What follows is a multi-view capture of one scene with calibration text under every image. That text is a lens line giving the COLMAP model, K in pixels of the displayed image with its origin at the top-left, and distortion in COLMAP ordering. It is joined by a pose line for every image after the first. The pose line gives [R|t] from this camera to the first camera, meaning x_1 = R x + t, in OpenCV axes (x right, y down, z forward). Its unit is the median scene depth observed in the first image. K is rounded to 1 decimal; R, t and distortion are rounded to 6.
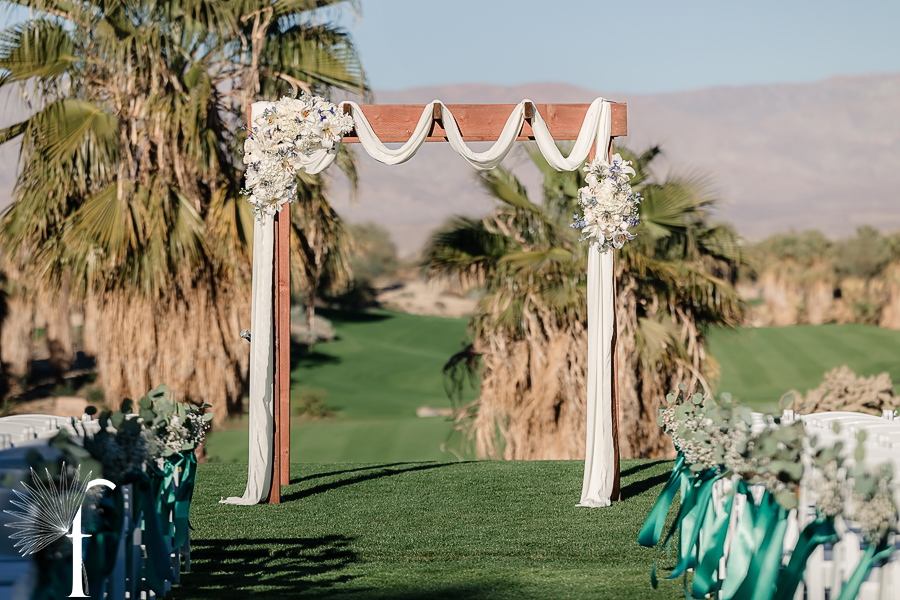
lens RADIAL K [[1276.5, 0, 450.0], [0, 1276.5, 300.0], [0, 0, 1]] dist [0.024033, -0.007859]
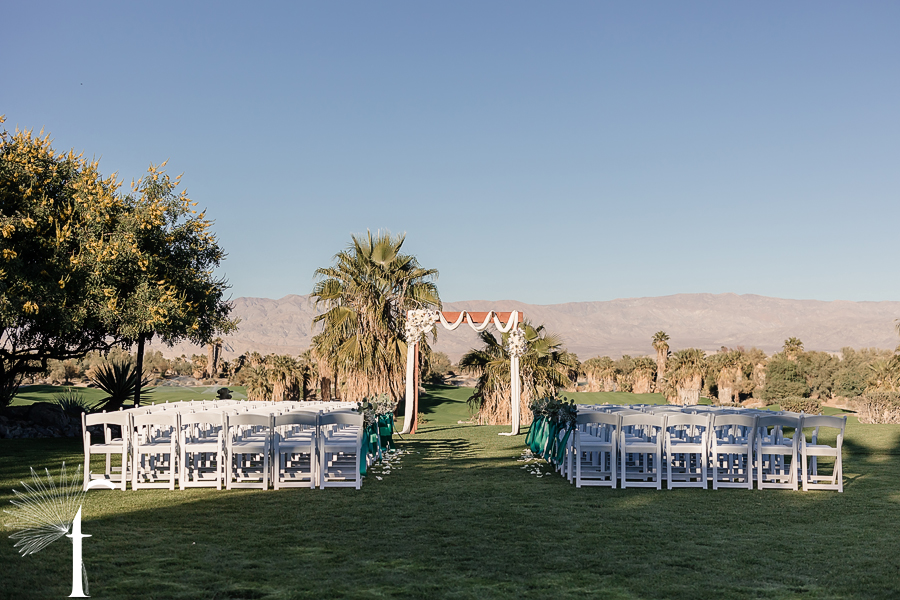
lens RADIAL K [[1276.5, 0, 450.0], [0, 1276.5, 300.0], [0, 0, 1]] dist [0.024033, -0.007859]
pose [[0.999174, 0.012833, -0.038560, 0.066345], [-0.017719, 0.991462, -0.129189, 0.203140], [0.036573, 0.129765, 0.990870, -1.902268]]
